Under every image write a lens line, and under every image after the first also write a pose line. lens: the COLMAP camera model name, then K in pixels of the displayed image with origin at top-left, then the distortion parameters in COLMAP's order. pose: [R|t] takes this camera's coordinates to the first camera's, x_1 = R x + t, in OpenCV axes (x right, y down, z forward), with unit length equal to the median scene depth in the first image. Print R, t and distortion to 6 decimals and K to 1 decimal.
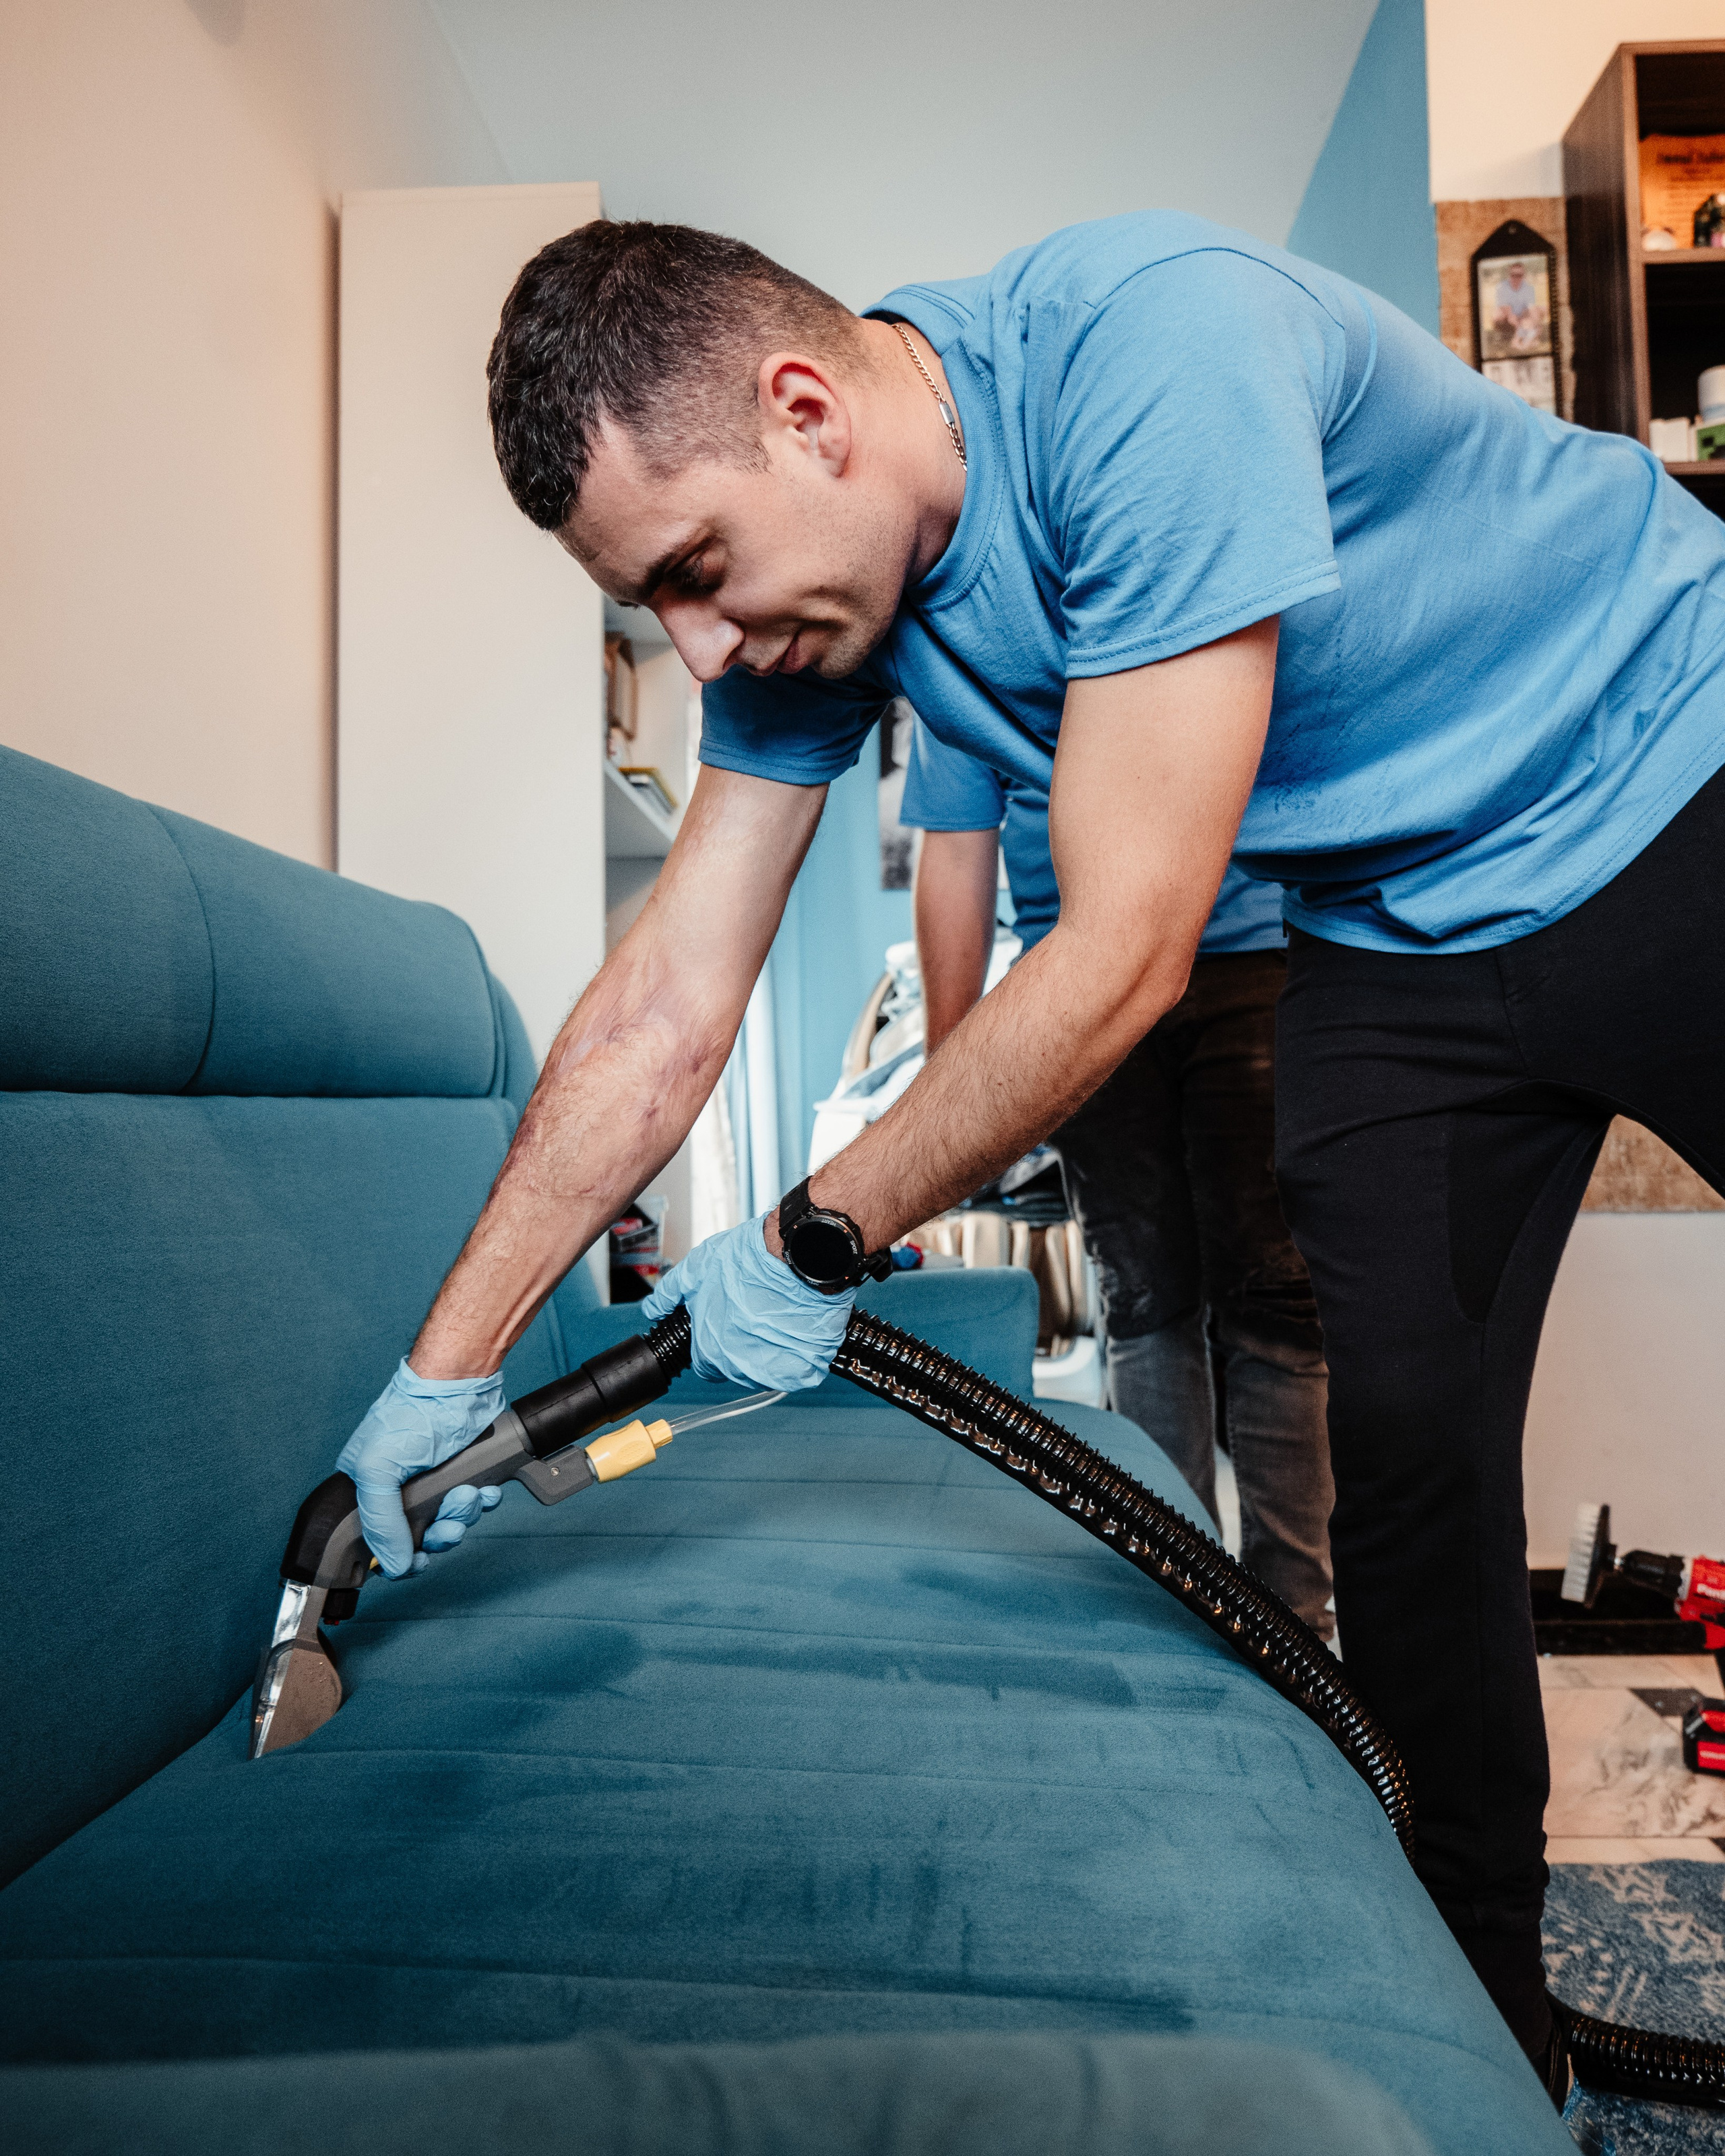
lens RADIAL K [[1548.1, 0, 874.5], [0, 1548.1, 1087.8], [0, 0, 1]] dist [-0.039817, 0.029169]
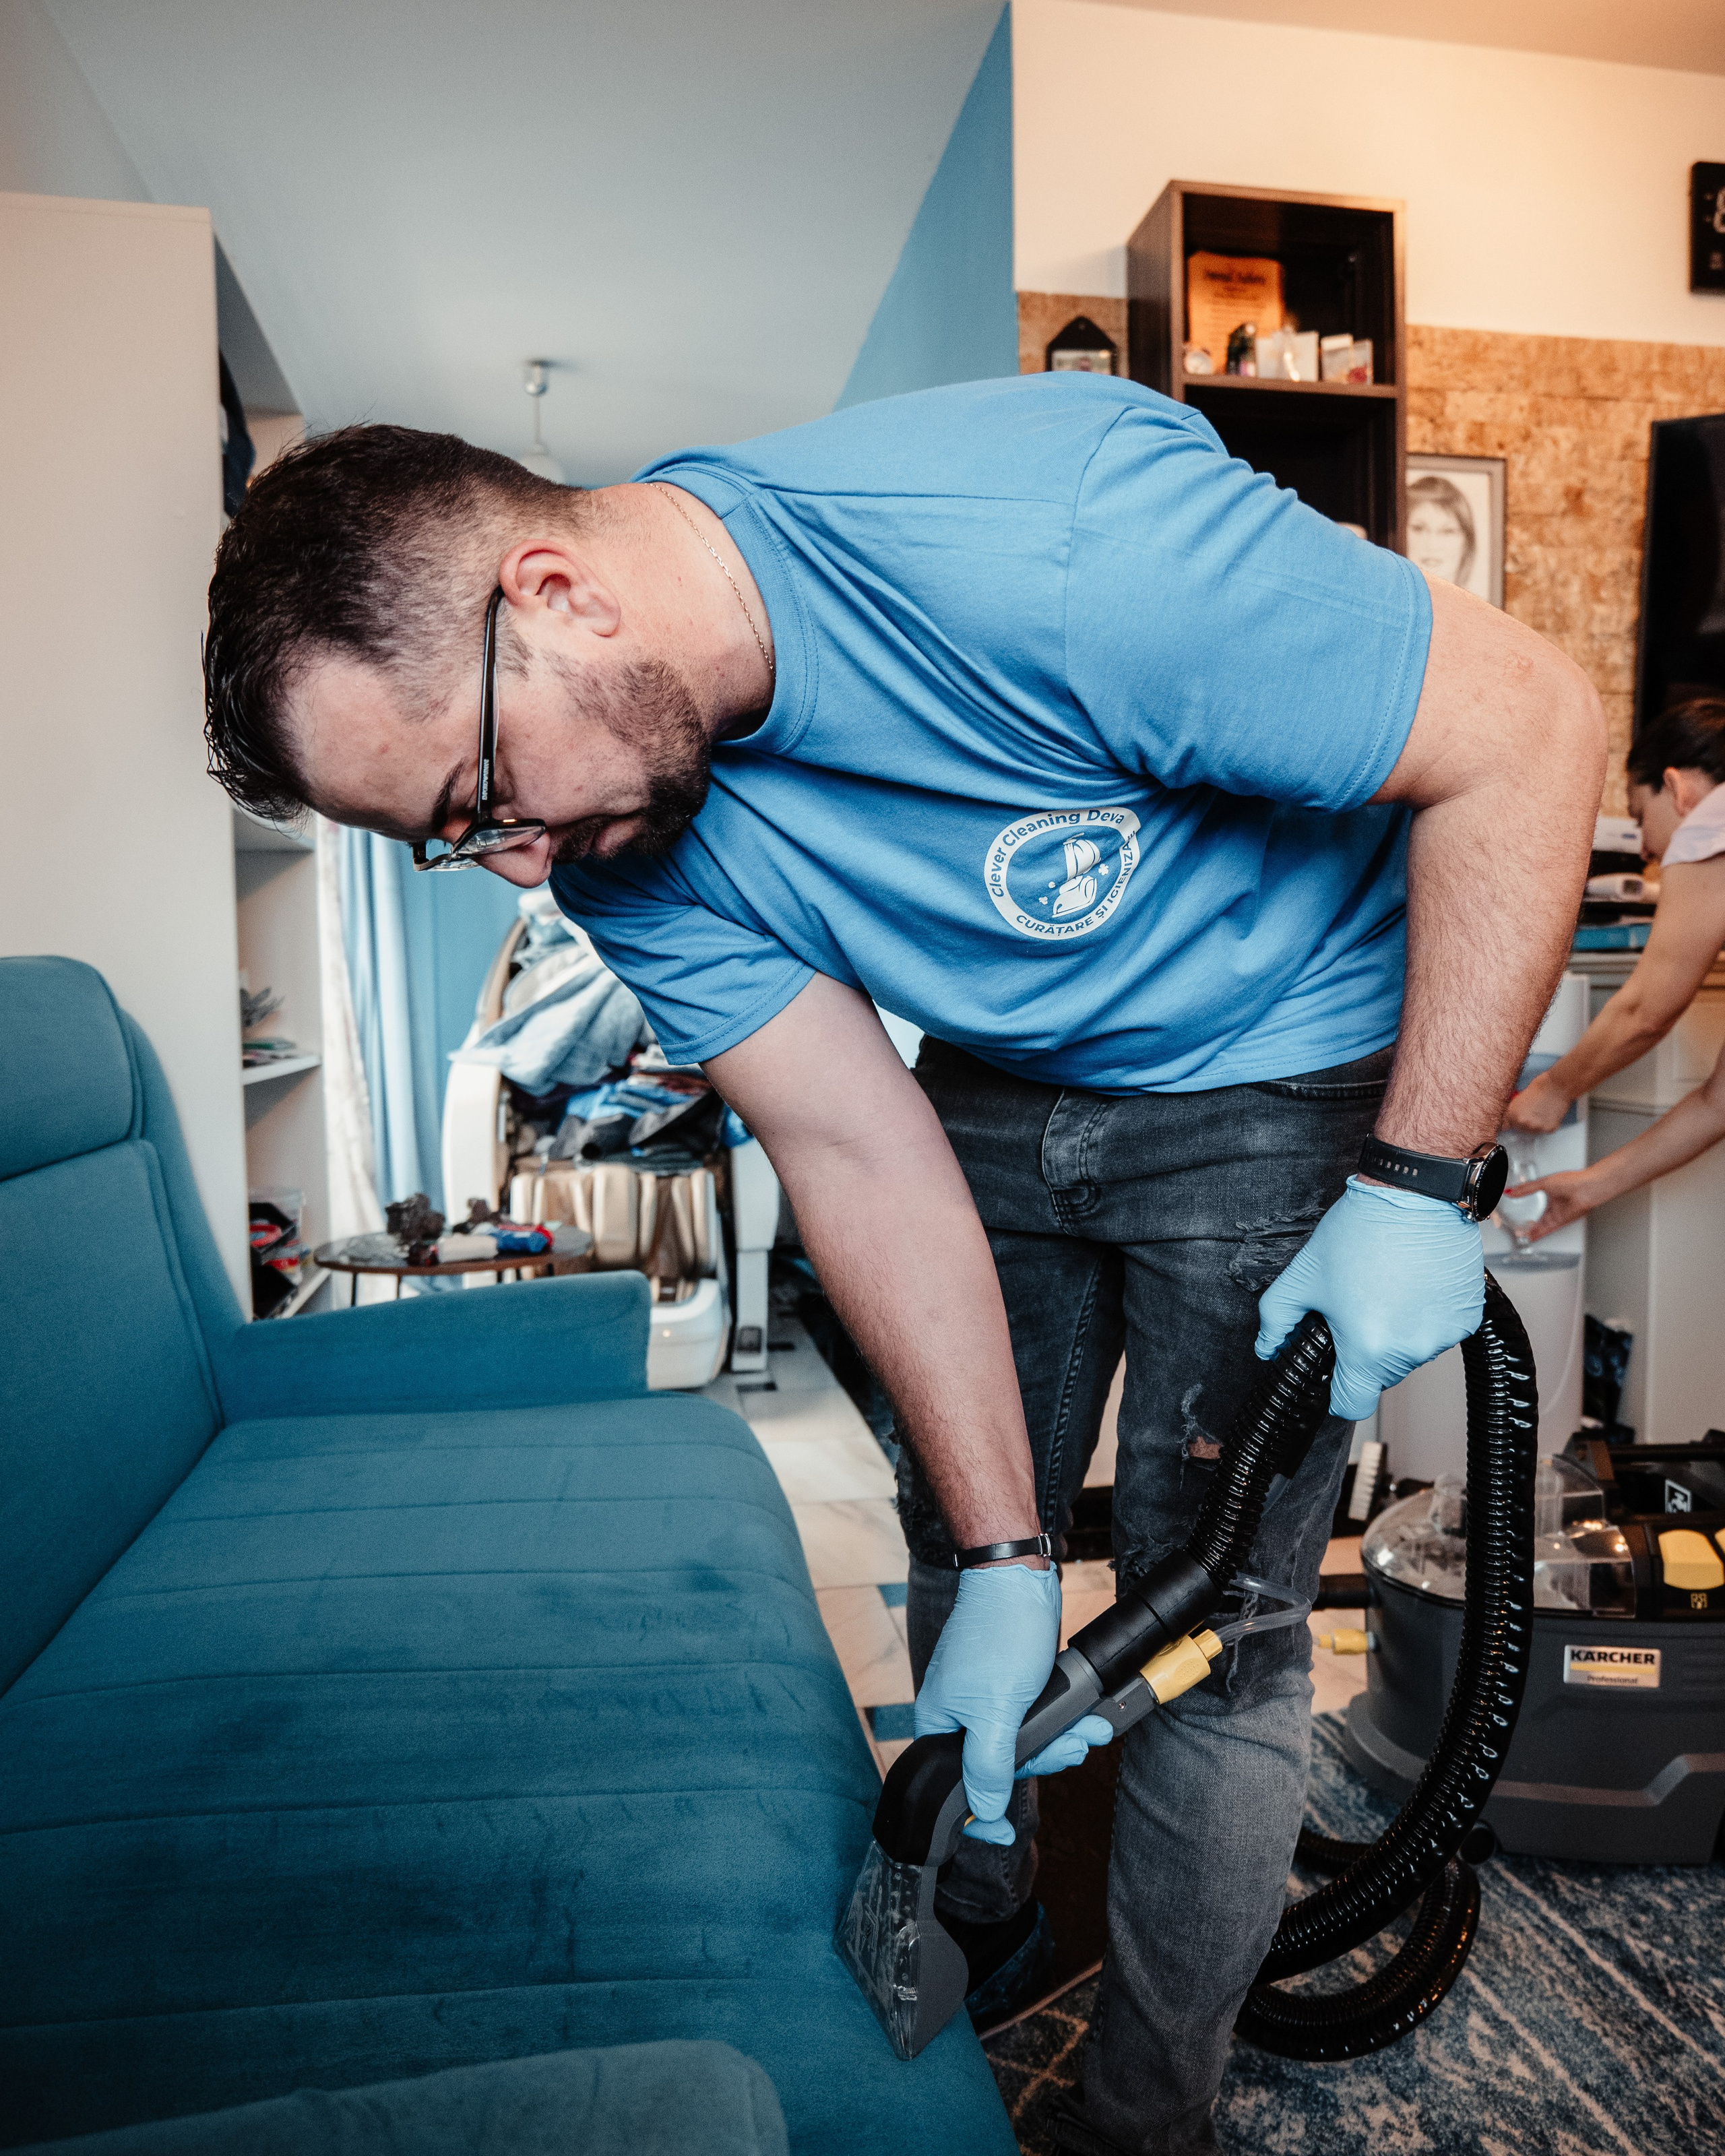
lens RADIAL K [[1548.1, 0, 874.5], [0, 1548.1, 1087.8], [0, 0, 1]] dist [-0.039817, 0.029169]
pose [[0.974099, -0.011156, 0.225848, 0.008583], [-0.009044, 0.996061, 0.088207, -0.101298], [-0.225943, -0.087965, 0.970161, -0.104382]]
